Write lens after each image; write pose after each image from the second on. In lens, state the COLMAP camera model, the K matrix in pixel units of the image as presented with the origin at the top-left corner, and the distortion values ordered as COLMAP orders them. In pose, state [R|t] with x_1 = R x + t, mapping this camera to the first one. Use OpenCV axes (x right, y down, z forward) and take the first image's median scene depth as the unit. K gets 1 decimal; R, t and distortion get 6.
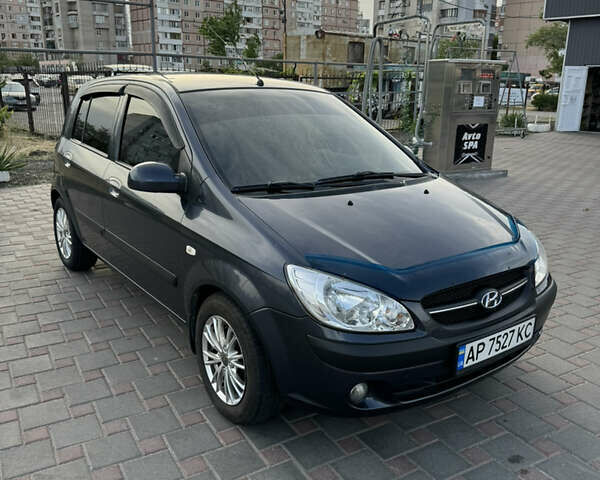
lens RADIAL K [[560.8, 0, 295.8], [0, 560.8, 241.8], [0, 0, 1]] dist [0.128646, -0.231661]
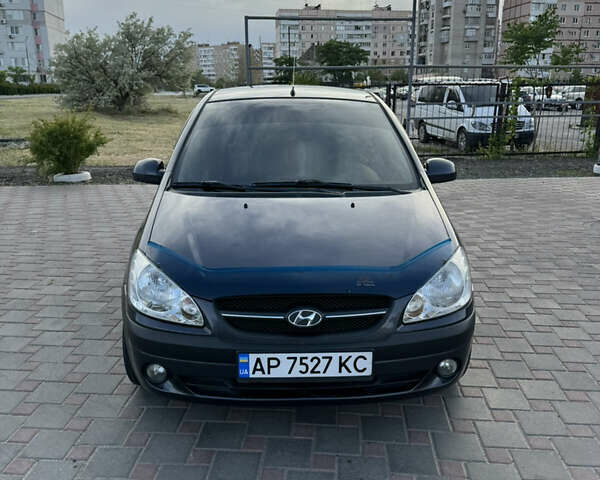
lens RADIAL K [[562.1, 0, 300.0], [0, 562.1, 240.0], [0, 0, 1]] dist [0.114417, -0.202361]
pose [[0.823220, 0.130632, -0.552489, 0.569893], [-0.142652, 0.989541, 0.021414, -0.031476], [0.549508, 0.061185, 0.833245, 0.137521]]
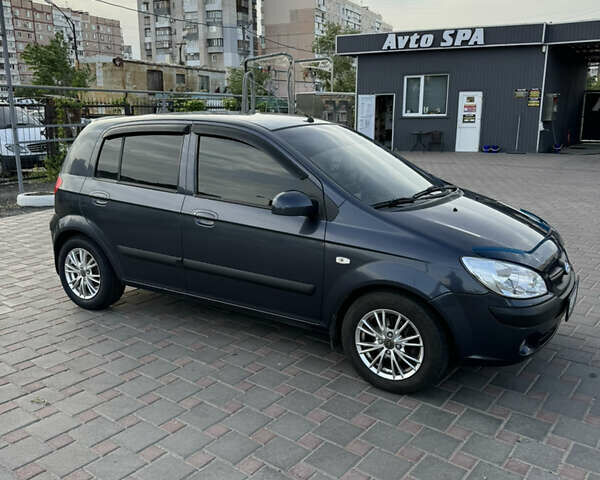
lens RADIAL K [[560.8, 0, 295.8], [0, 560.8, 241.8], [0, 0, 1]] dist [0.128646, -0.231661]
pose [[0.927553, -0.100830, 0.359831, -0.536523], [0.116081, 0.993018, -0.020968, -0.008157], [-0.355205, 0.061218, 0.932782, -0.068495]]
